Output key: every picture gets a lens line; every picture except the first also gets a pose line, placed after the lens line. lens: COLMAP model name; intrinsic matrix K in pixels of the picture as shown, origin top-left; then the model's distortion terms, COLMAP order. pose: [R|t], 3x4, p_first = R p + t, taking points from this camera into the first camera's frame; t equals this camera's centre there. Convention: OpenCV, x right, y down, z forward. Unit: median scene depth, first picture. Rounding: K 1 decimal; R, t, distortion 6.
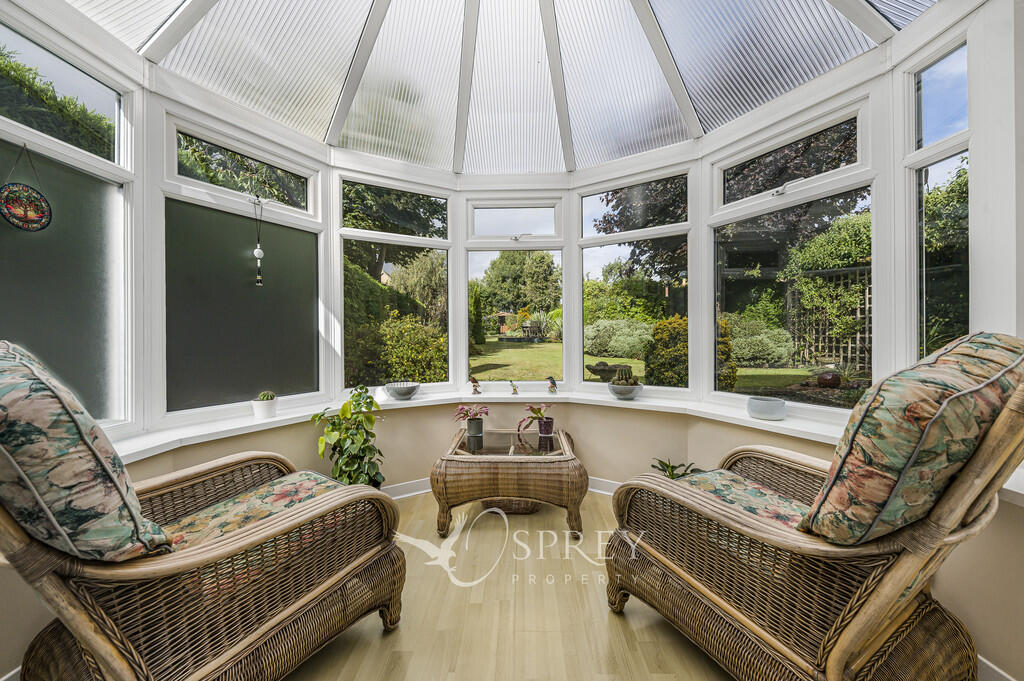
lens RADIAL K [[367.1, 0, 514.7], [0, 367.1, 339.2], [0, 0, 1]] dist [0.000002, -0.000005]
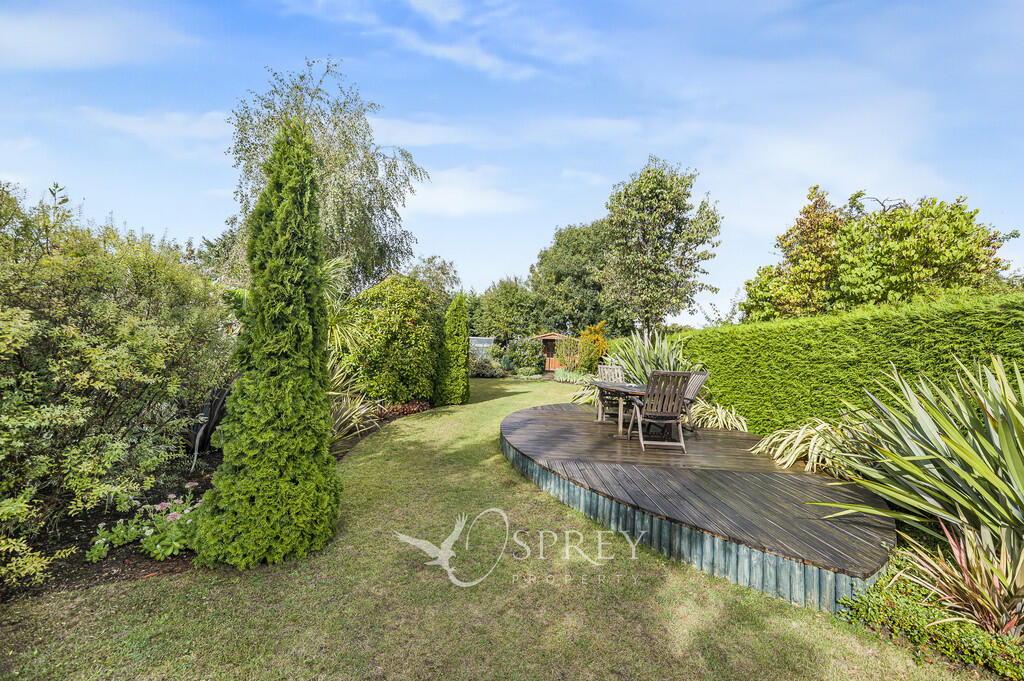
lens RADIAL K [[367.1, 0, 508.7], [0, 367.1, 342.1], [0, 0, 1]] dist [0.000002, -0.000005]
pose [[0.983753, 0.049827, -0.172473, -0.003022], [-0.058861, 0.997127, -0.047668, -0.041993], [0.169603, 0.057045, 0.983860, 0.649099]]
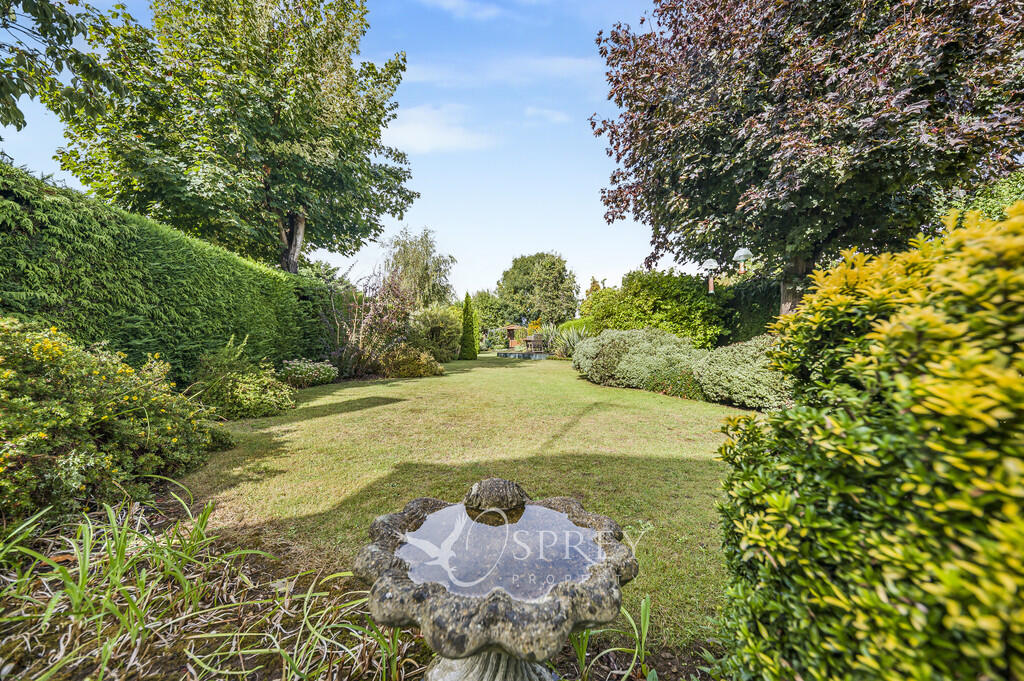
lens RADIAL K [[367.1, 0, 509.9], [0, 367.1, 338.8], [0, 0, 1]] dist [0.000002, -0.000005]
pose [[0.997386, 0.015192, -0.070643, 0.036886], [-0.018083, 0.999018, -0.040456, -0.001855], [0.069959, 0.041628, 0.996681, 0.112609]]
